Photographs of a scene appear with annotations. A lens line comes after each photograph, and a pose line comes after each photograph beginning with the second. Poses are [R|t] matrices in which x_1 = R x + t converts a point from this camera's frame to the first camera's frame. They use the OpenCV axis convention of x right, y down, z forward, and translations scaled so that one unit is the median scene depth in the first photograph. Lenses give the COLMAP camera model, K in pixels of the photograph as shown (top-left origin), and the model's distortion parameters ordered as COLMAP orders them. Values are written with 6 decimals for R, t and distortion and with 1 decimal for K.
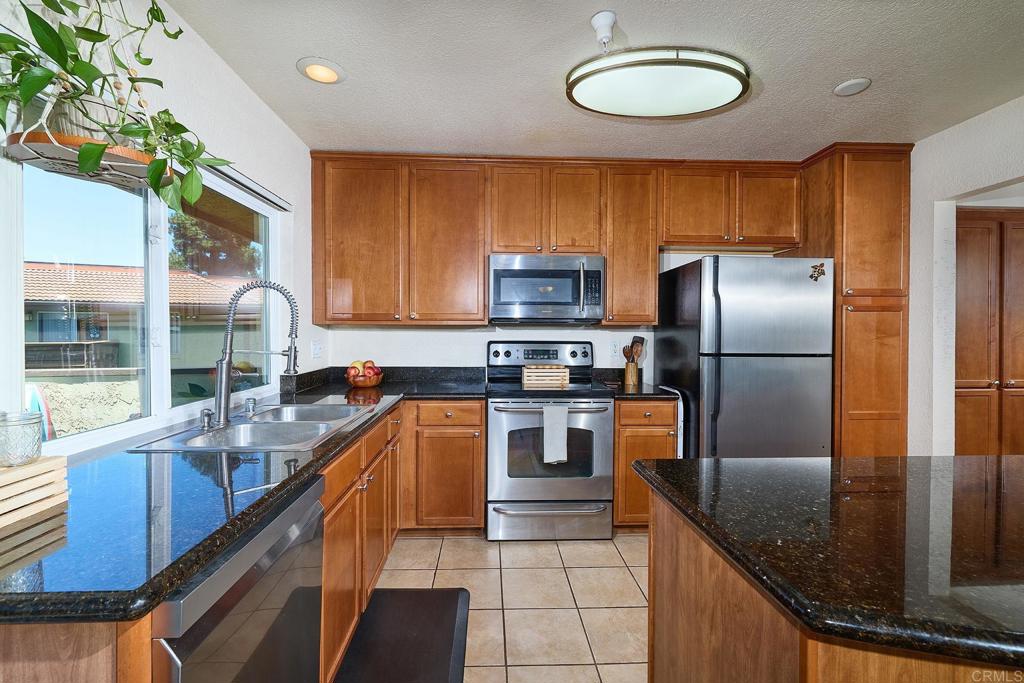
lens RADIAL K [[441.7, 0, 505.4], [0, 441.7, 338.3], [0, 0, 1]] dist [0.000079, -0.000227]
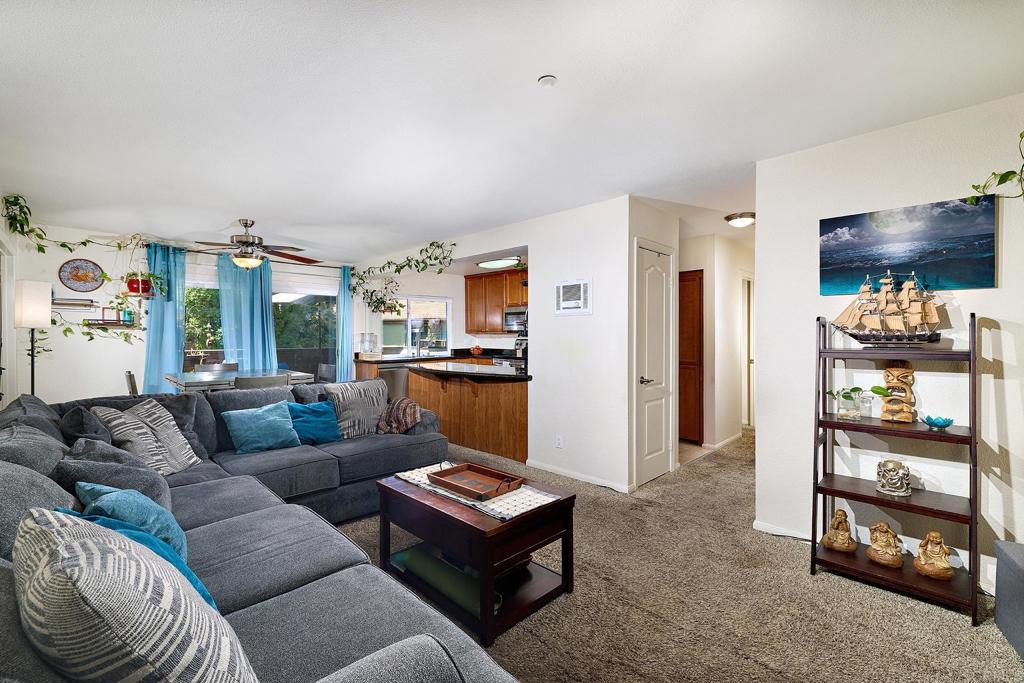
lens RADIAL K [[441.7, 0, 505.4], [0, 441.7, 338.3], [0, 0, 1]] dist [0.000079, -0.000227]
pose [[0.675862, 0.003449, -0.737020, 1.886827], [-0.010403, 0.999934, -0.004860, 0.013732], [0.736954, 0.010952, 0.675854, -0.761268]]
